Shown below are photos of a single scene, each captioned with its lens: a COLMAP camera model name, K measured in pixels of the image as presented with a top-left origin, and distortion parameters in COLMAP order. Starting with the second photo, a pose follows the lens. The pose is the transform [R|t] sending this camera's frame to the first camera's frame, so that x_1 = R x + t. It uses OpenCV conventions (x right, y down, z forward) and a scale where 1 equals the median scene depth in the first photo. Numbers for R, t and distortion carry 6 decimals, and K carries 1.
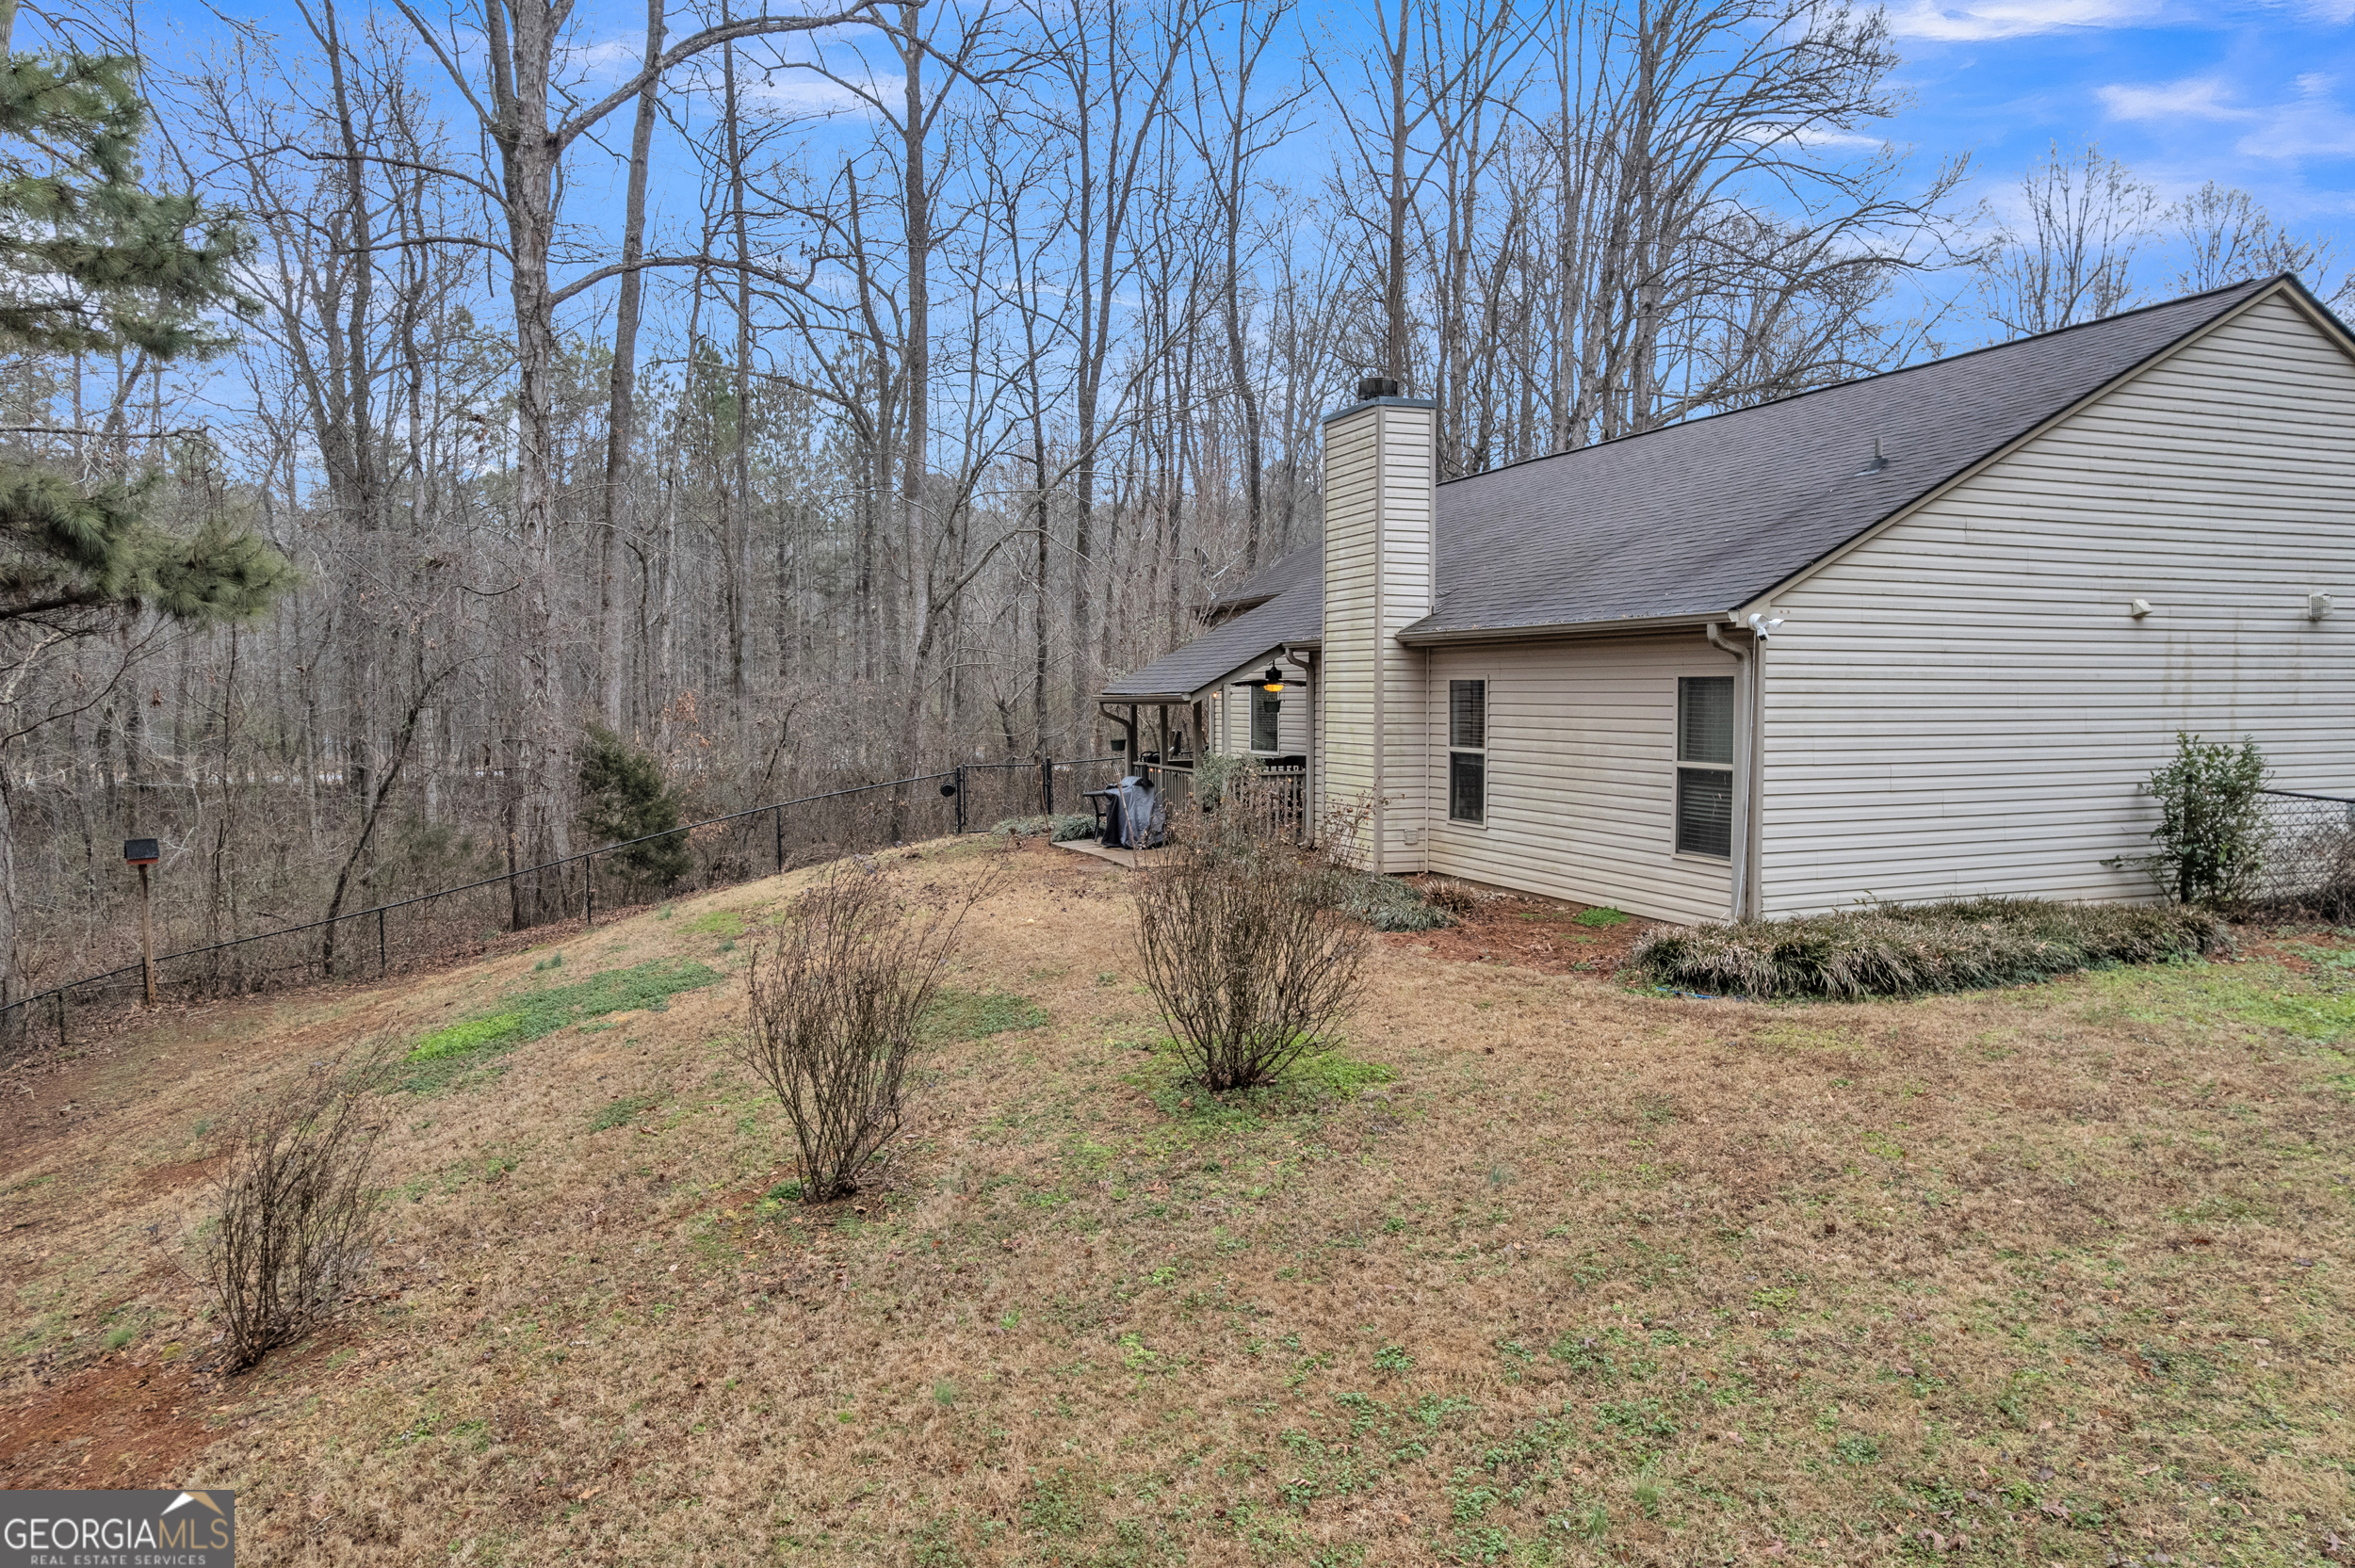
lens RADIAL K [[1527.1, 0, 1178.3], [0, 1527.1, 789.2], [0, 0, 1]] dist [-0.072611, 0.065778]
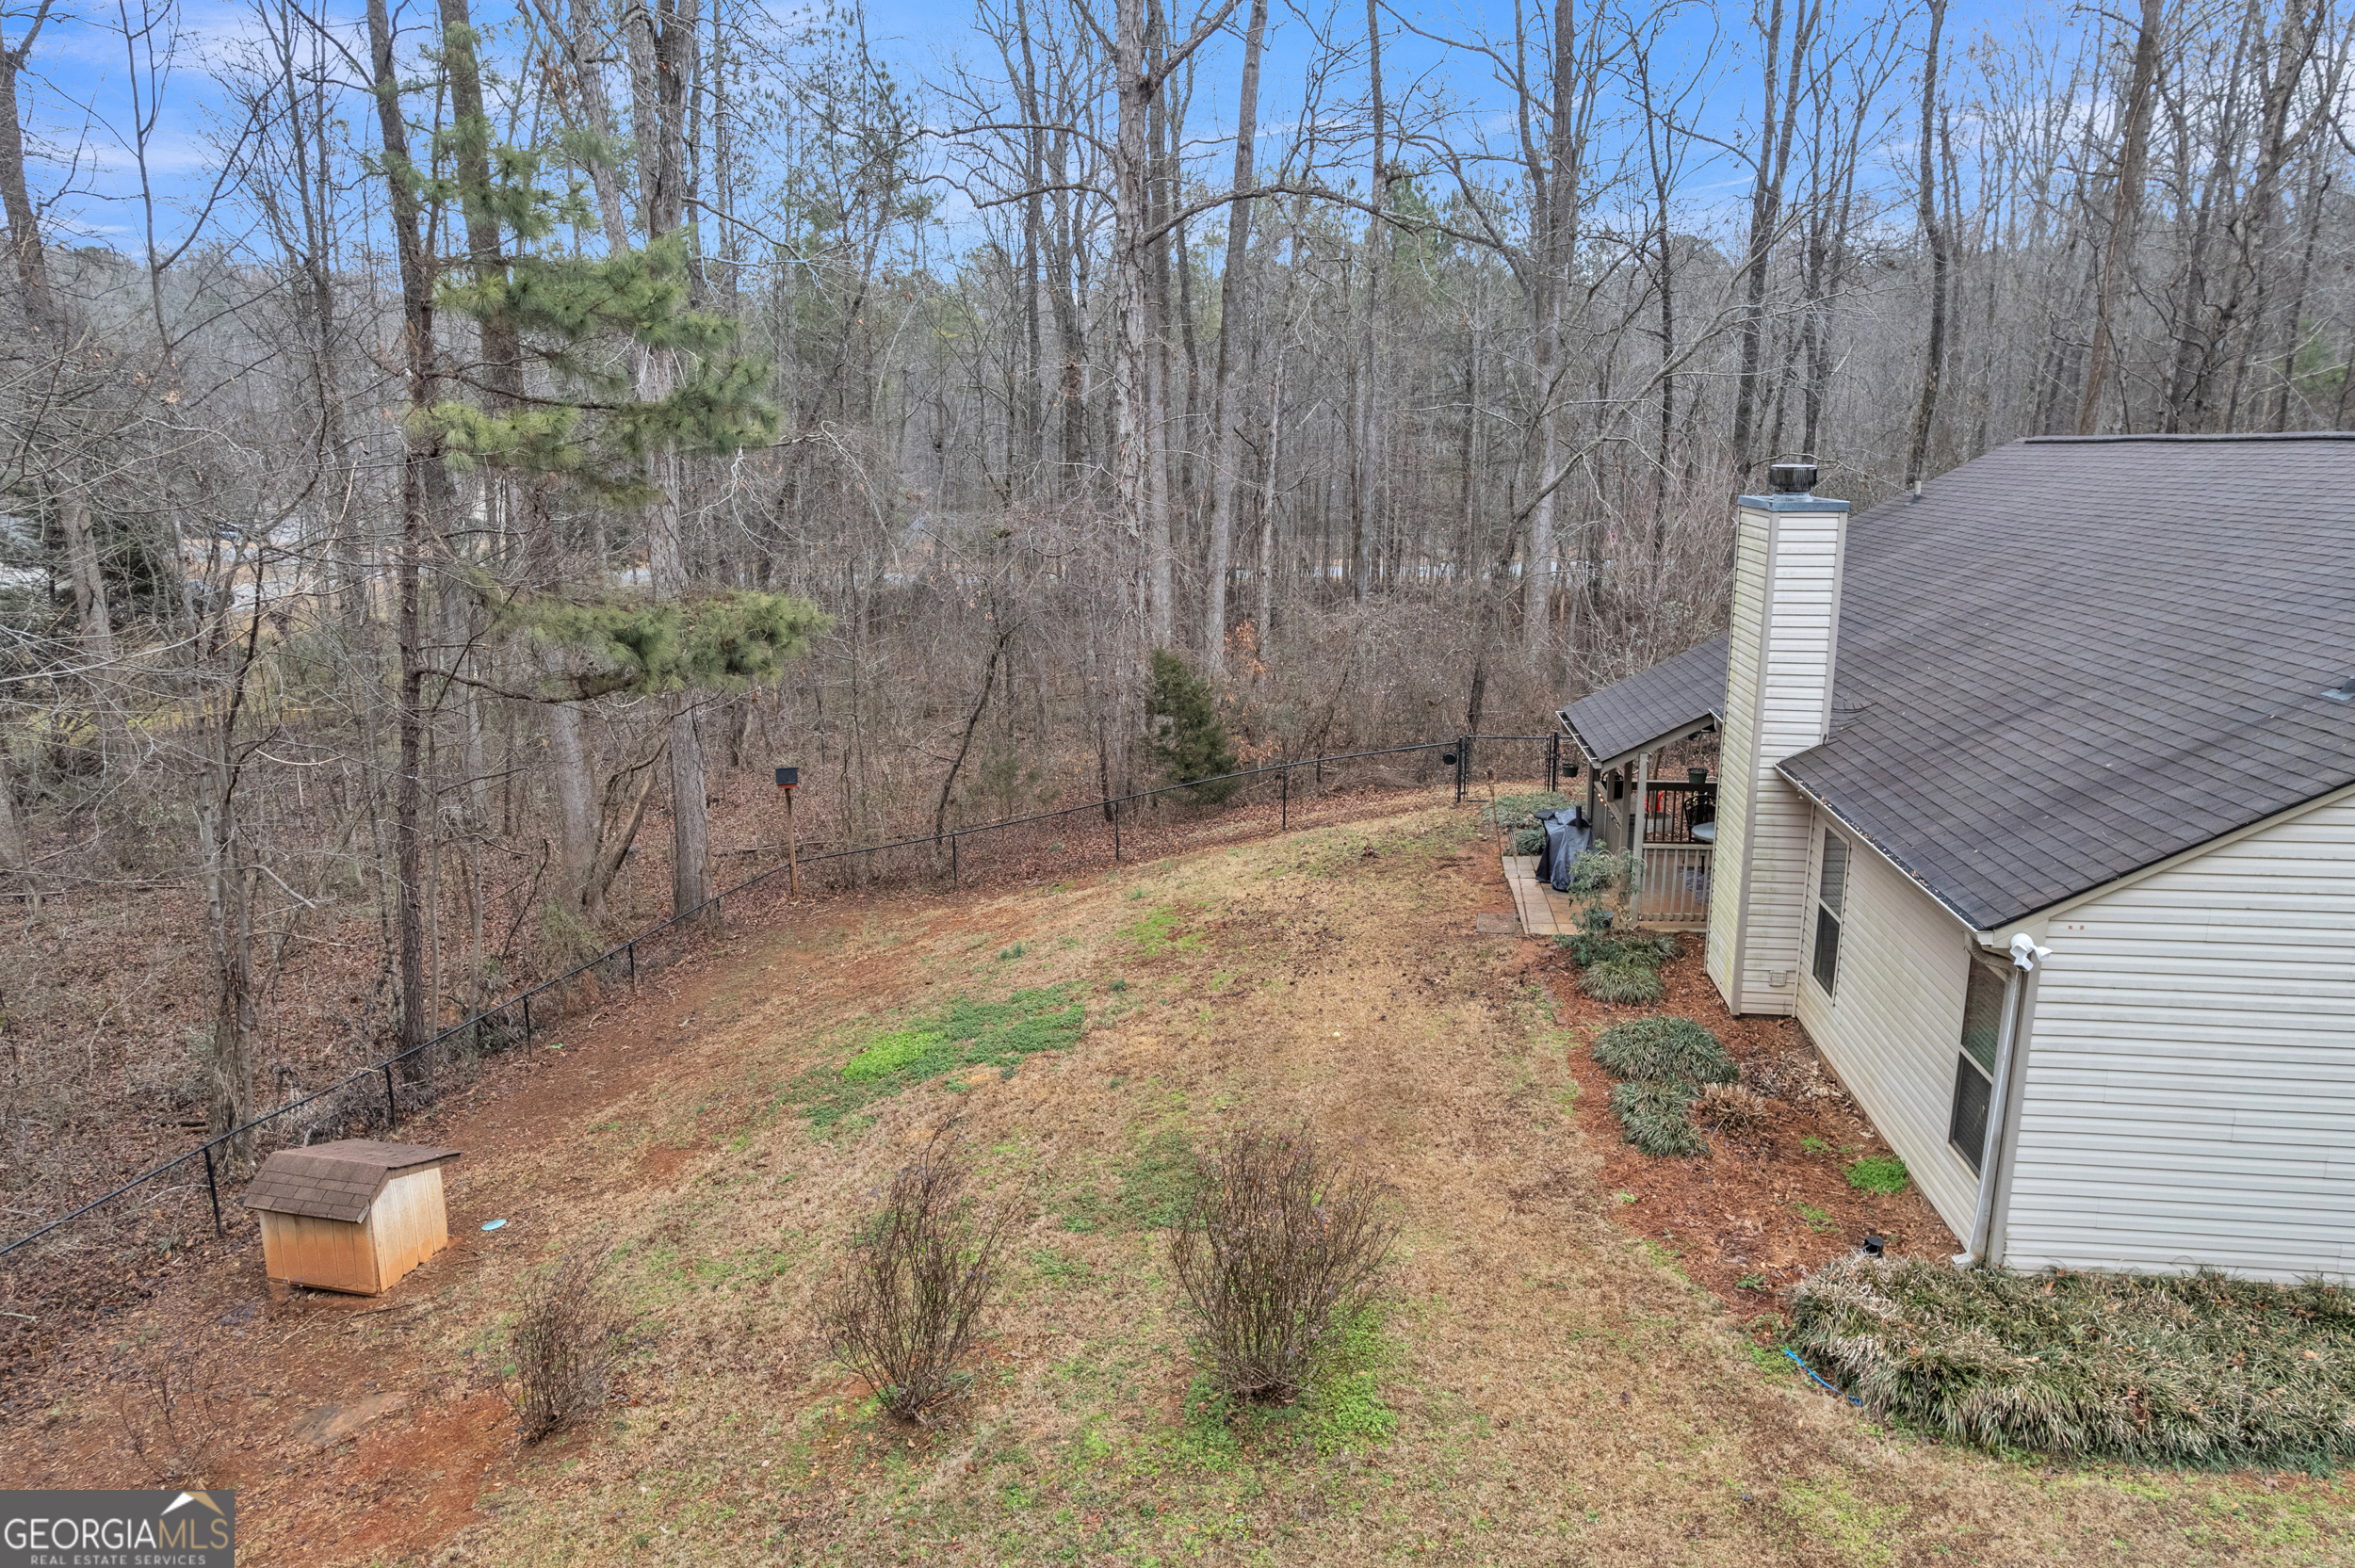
lens RADIAL K [[1527.1, 0, 1178.3], [0, 1527.1, 789.2], [0, 0, 1]] dist [-0.072611, 0.065778]
pose [[0.883685, 0.104024, -0.456377, 0.249035], [-0.028728, 0.985208, 0.168936, -0.236361], [0.467200, -0.136175, 0.873602, 0.048718]]
